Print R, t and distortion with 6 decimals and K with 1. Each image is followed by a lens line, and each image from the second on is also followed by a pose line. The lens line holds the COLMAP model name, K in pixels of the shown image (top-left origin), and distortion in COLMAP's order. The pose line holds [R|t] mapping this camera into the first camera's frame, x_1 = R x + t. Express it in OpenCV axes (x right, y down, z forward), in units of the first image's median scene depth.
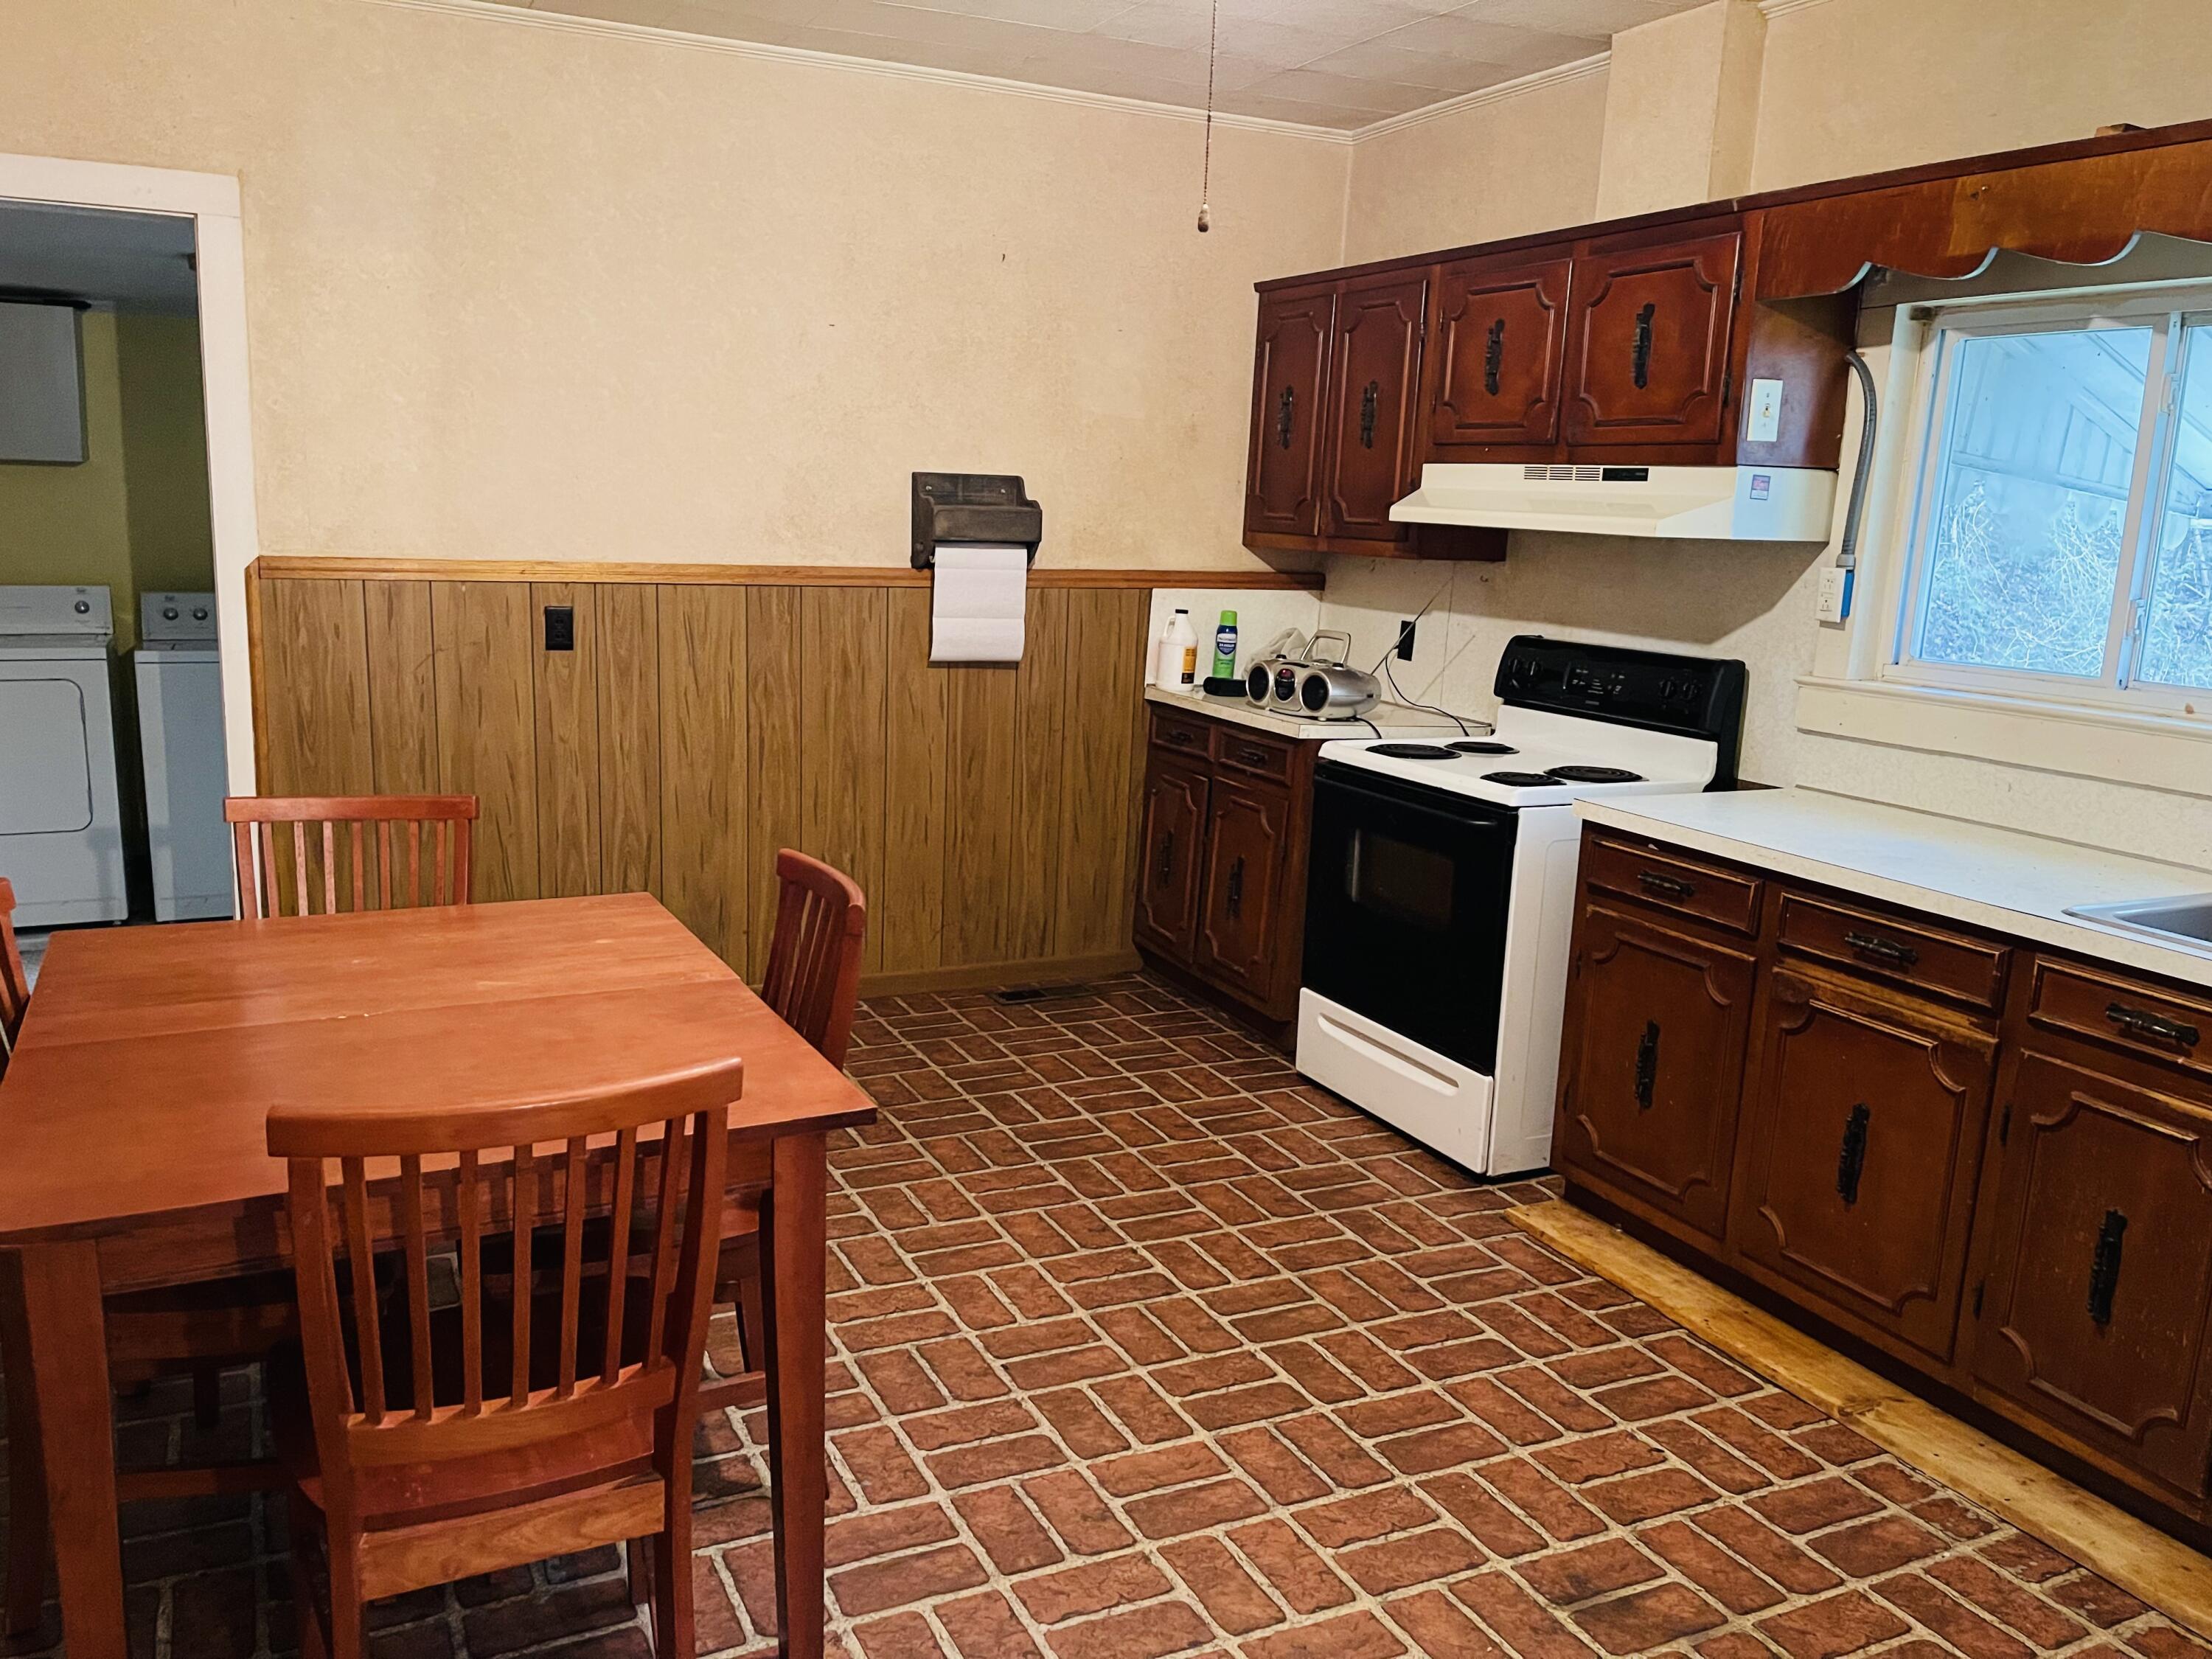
lens RADIAL K [[1696.9, 0, 1106.0], [0, 1696.9, 829.5], [0, 0, 1]] dist [-0.000445, -0.005420]
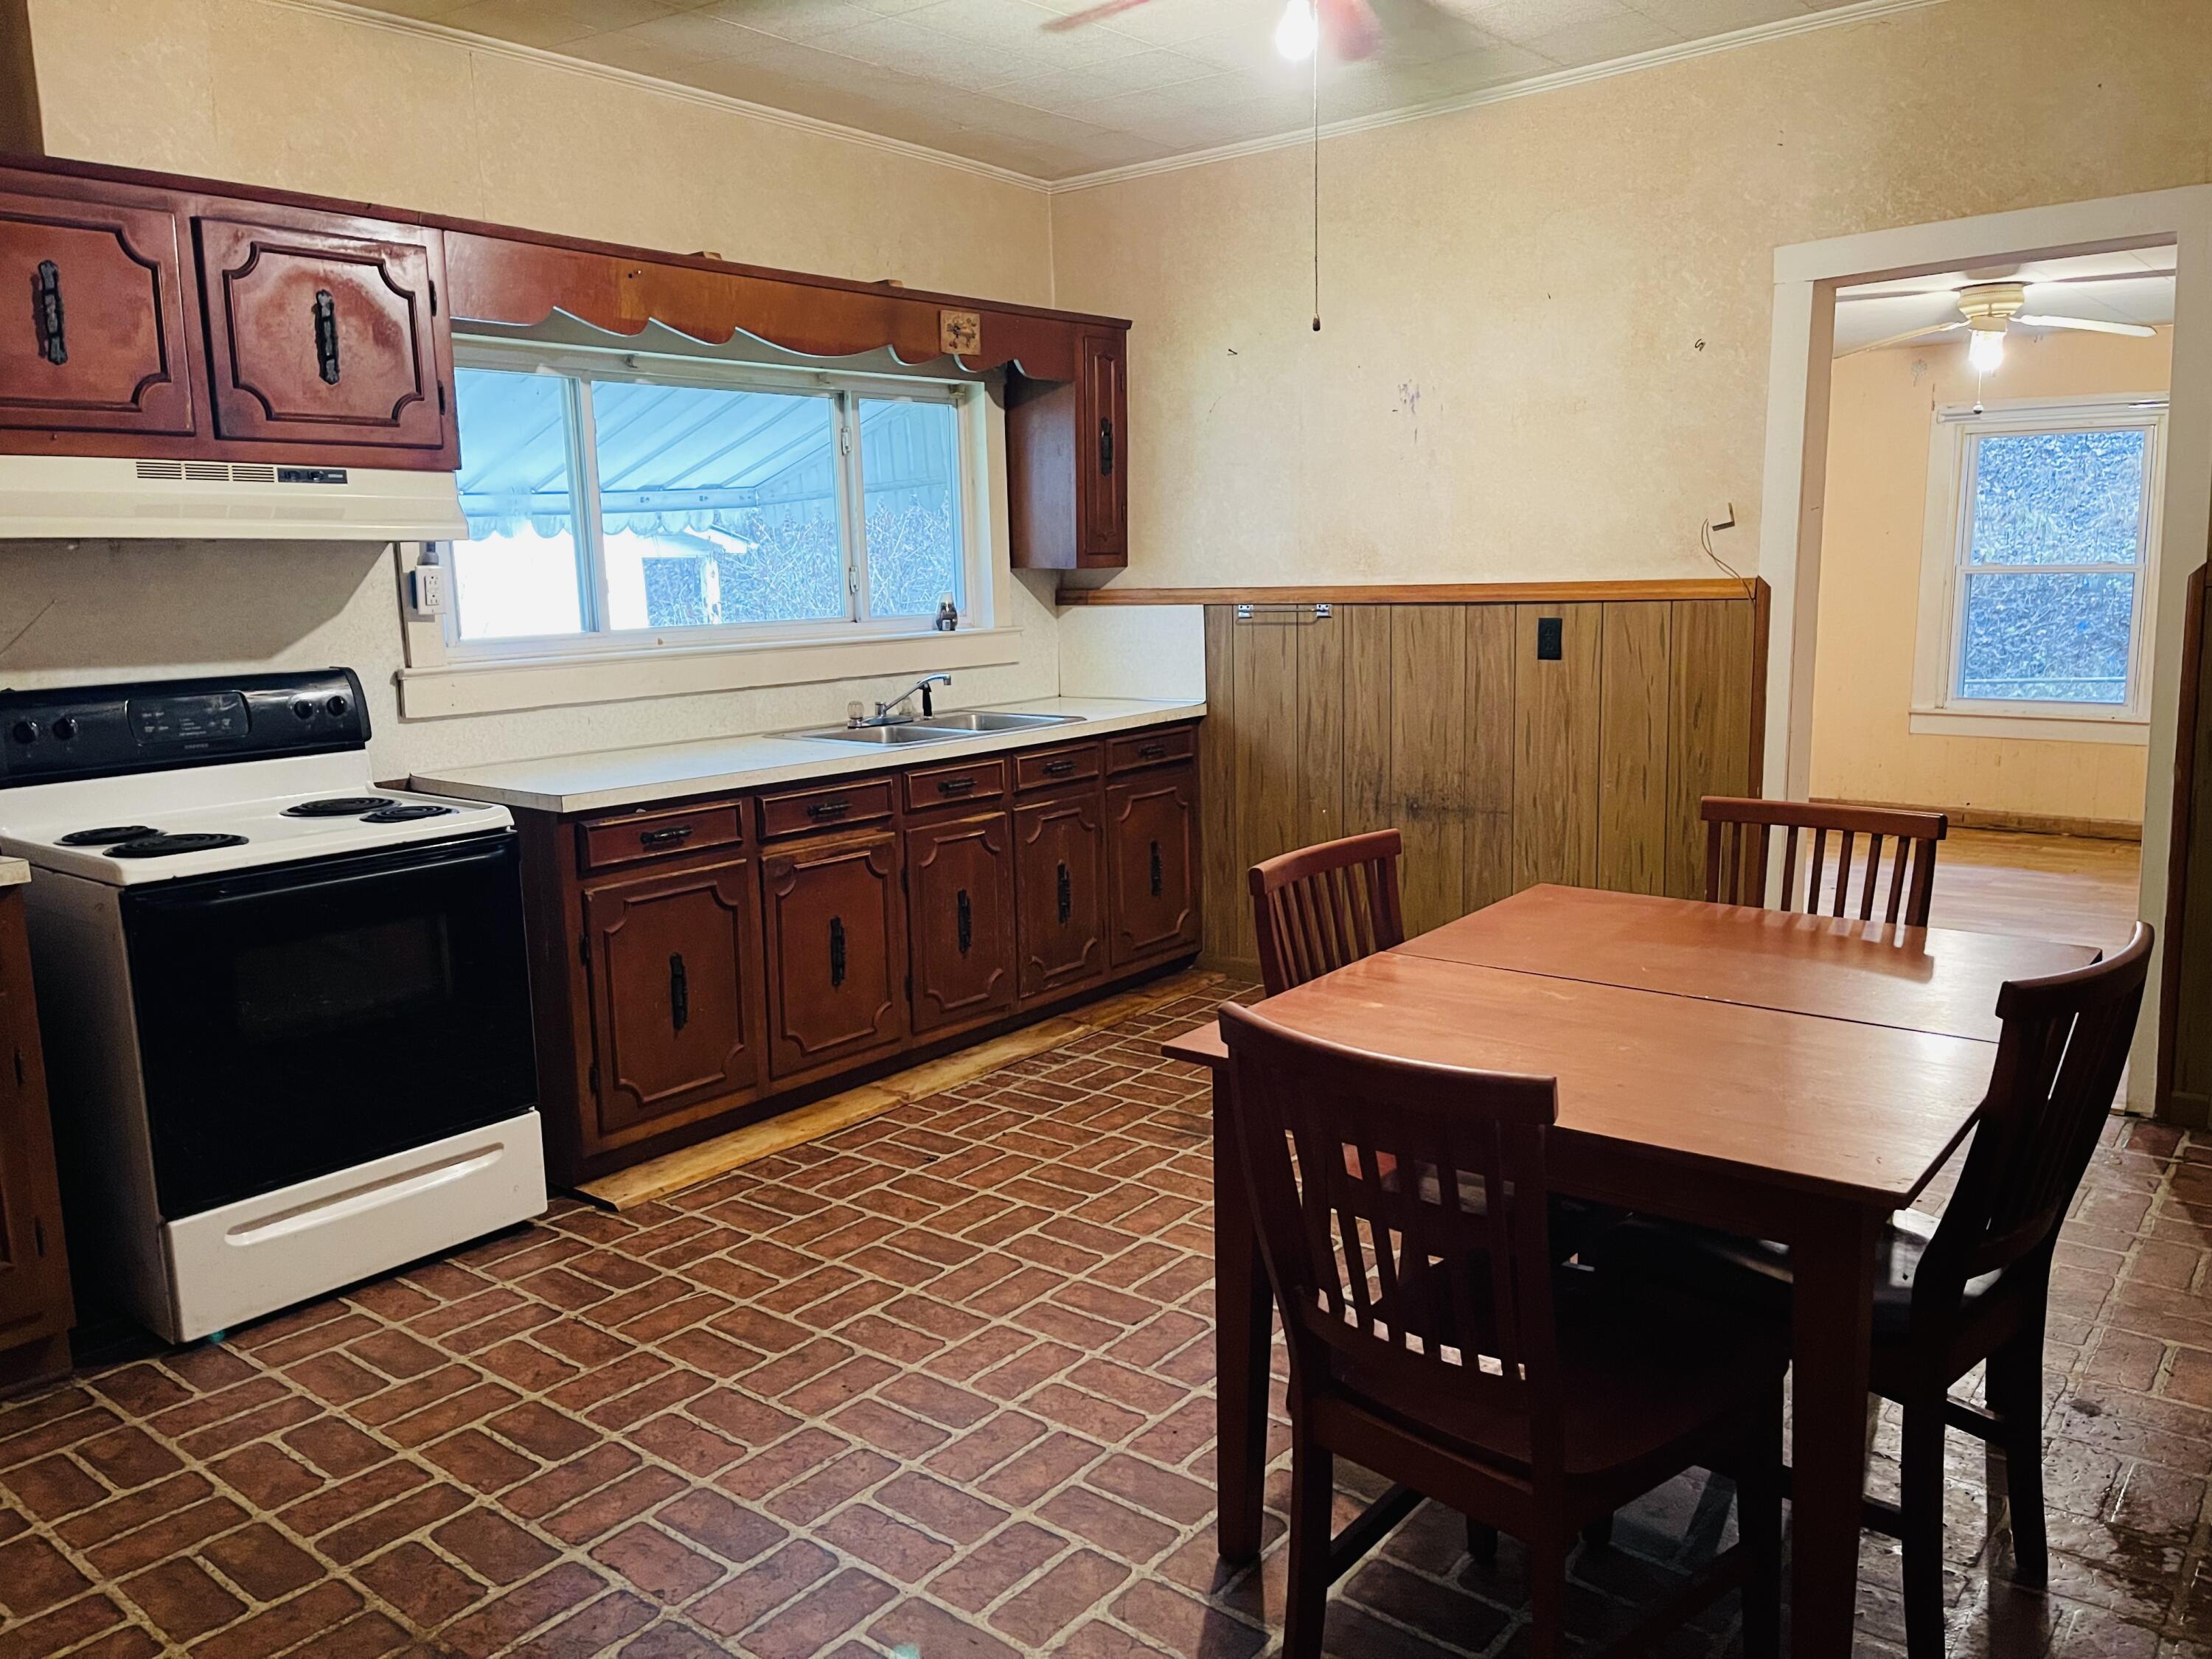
lens RADIAL K [[1650.5, 0, 1106.0], [0, 1650.5, 829.5], [0, 0, 1]] dist [0.002434, -0.002756]
pose [[-0.432117, -0.175978, 0.884481, -0.822264], [0.174040, 0.946065, 0.273259, -0.234399], [-0.884864, 0.272016, -0.378184, 1.196804]]
